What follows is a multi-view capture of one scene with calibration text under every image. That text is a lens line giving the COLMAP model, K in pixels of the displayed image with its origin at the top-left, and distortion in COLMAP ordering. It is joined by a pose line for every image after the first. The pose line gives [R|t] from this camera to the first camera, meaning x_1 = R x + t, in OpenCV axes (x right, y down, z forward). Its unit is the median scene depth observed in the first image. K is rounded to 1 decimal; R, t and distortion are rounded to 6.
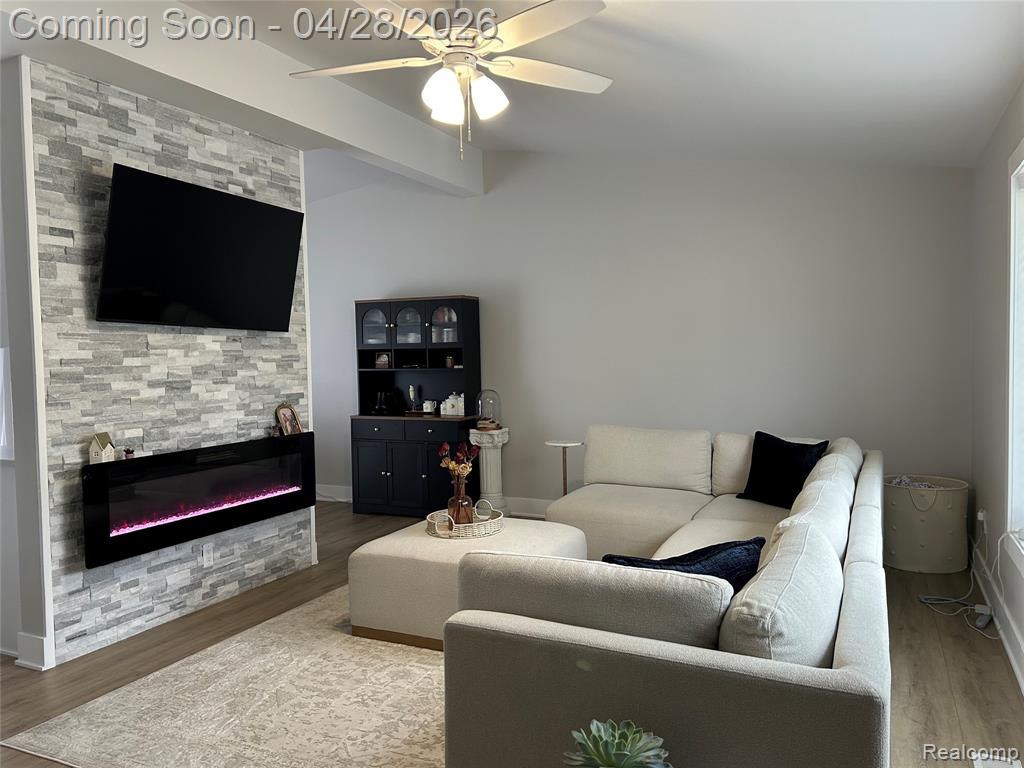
lens RADIAL K [[778.4, 0, 512.2], [0, 778.4, 384.2], [0, 0, 1]] dist [0.016833, 0.001378]
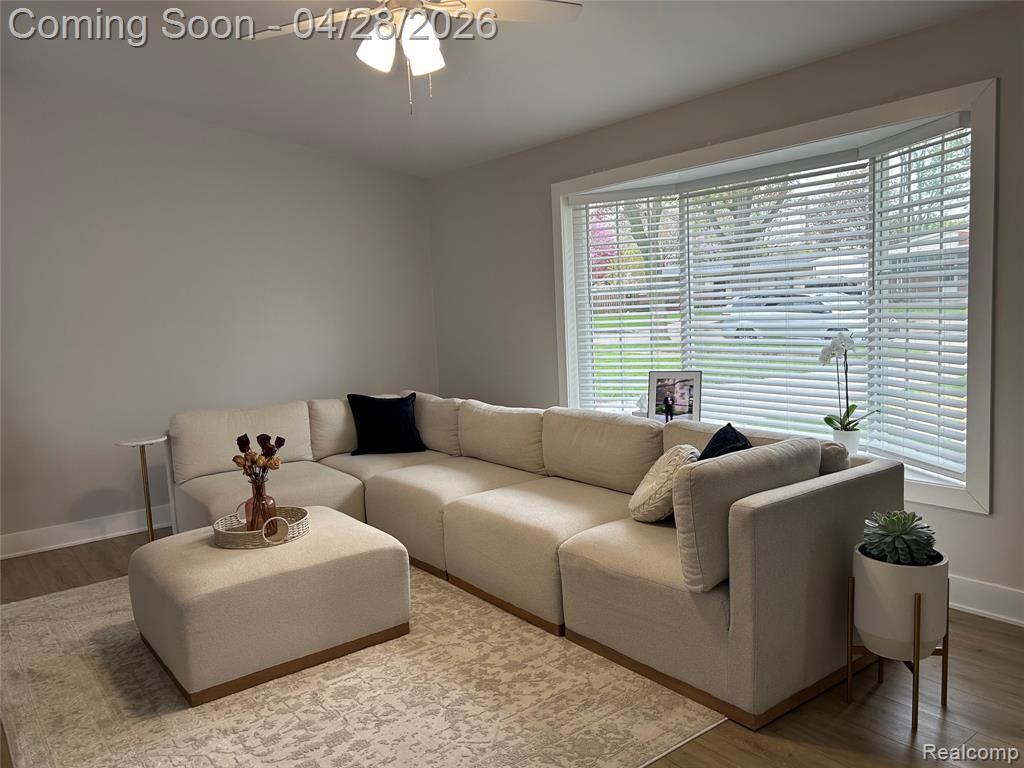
lens RADIAL K [[778.4, 0, 509.5], [0, 778.4, 384.4], [0, 0, 1]] dist [0.016833, 0.001378]
pose [[0.463591, -0.102550, 0.880095, -0.482719], [0.085185, 0.993837, 0.070932, -0.010460], [-0.881945, 0.042087, 0.469470, 0.251991]]
